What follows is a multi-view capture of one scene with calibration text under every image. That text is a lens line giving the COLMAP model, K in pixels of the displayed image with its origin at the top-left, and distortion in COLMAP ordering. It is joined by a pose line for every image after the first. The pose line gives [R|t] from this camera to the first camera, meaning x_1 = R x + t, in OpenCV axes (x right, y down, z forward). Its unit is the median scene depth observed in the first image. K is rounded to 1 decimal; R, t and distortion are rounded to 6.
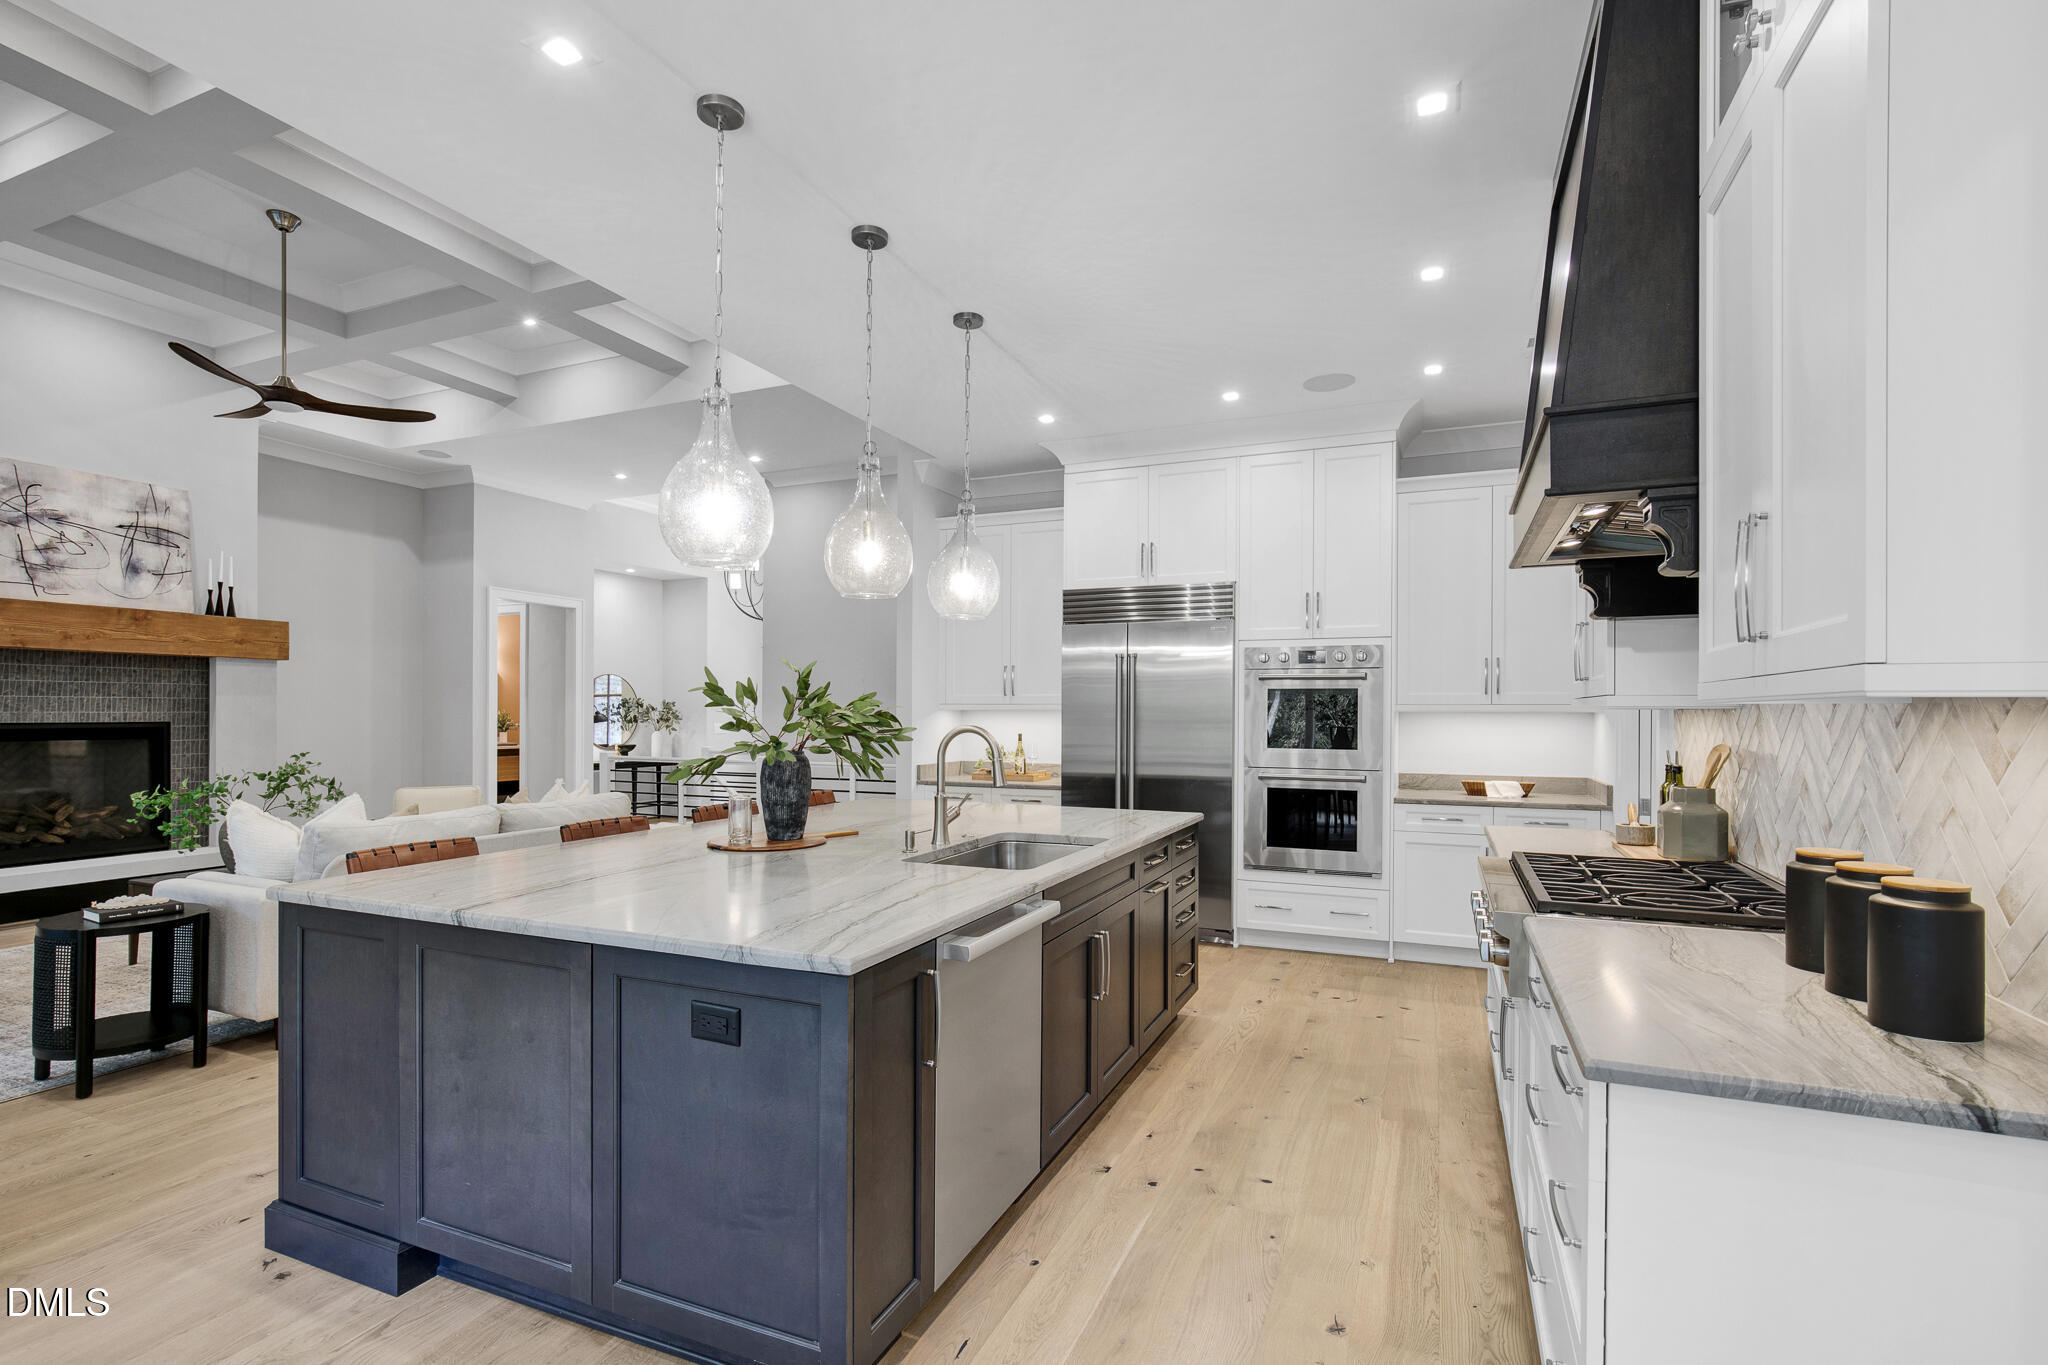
lens RADIAL K [[956.4, 0, 1022.3], [0, 956.4, 707.1], [0, 0, 1]] dist [-0.013194, 0.000853]
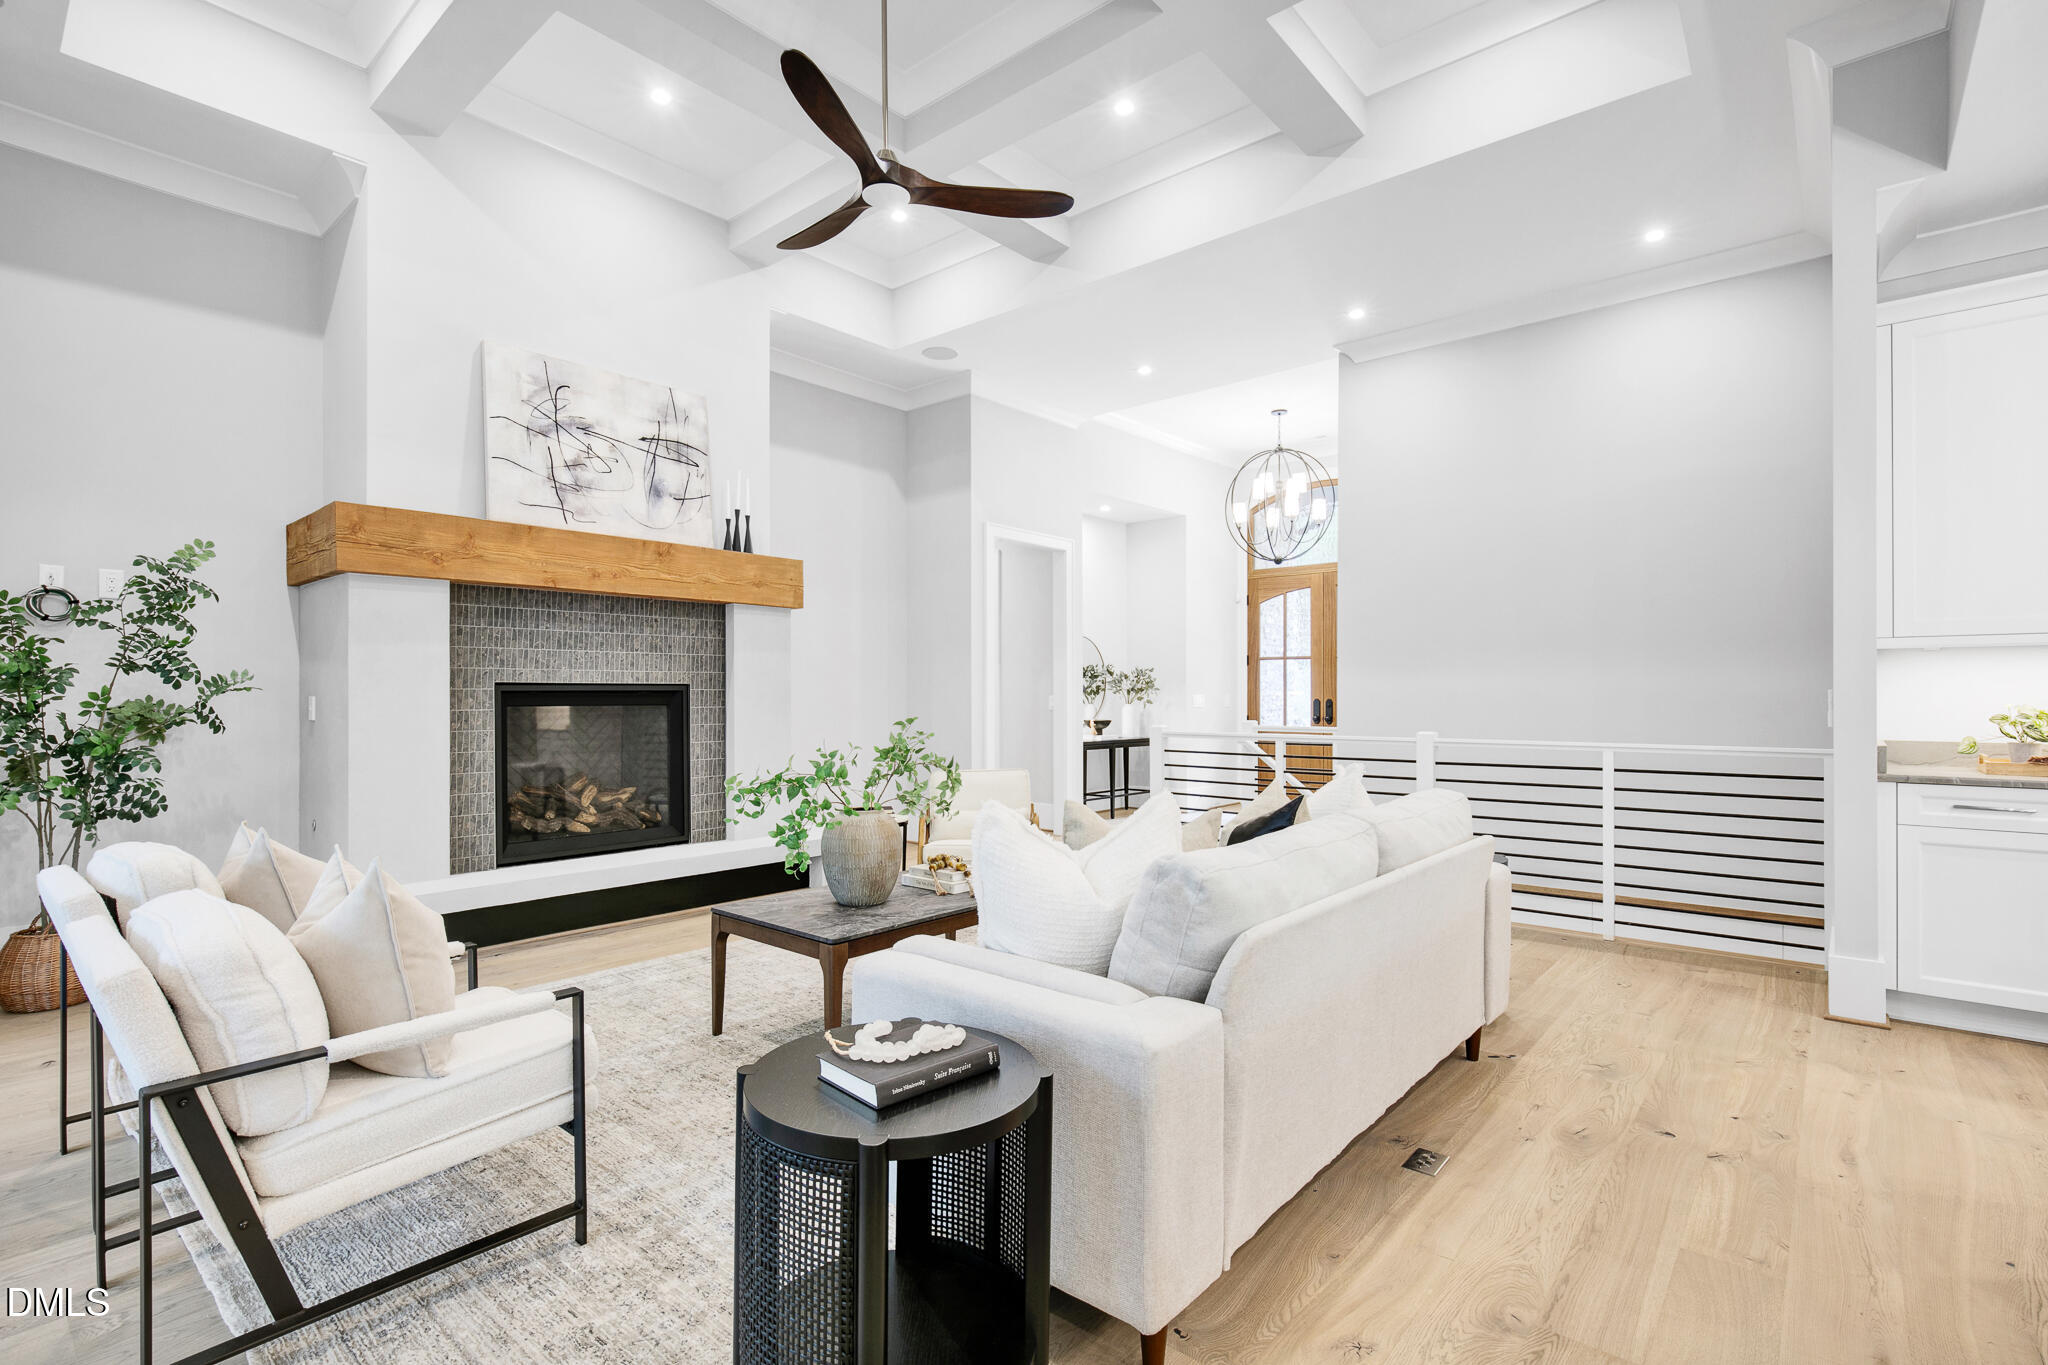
lens RADIAL K [[987.5, 0, 1018.6], [0, 987.5, 691.5], [0, 0, 1]] dist [-0.056952, 0.022477]
pose [[0.949774, -0.007103, -0.312857, -0.427555], [0.007662, 0.999970, 0.000556, 0.026627], [0.312844, -0.002926, 0.949800, 0.338937]]
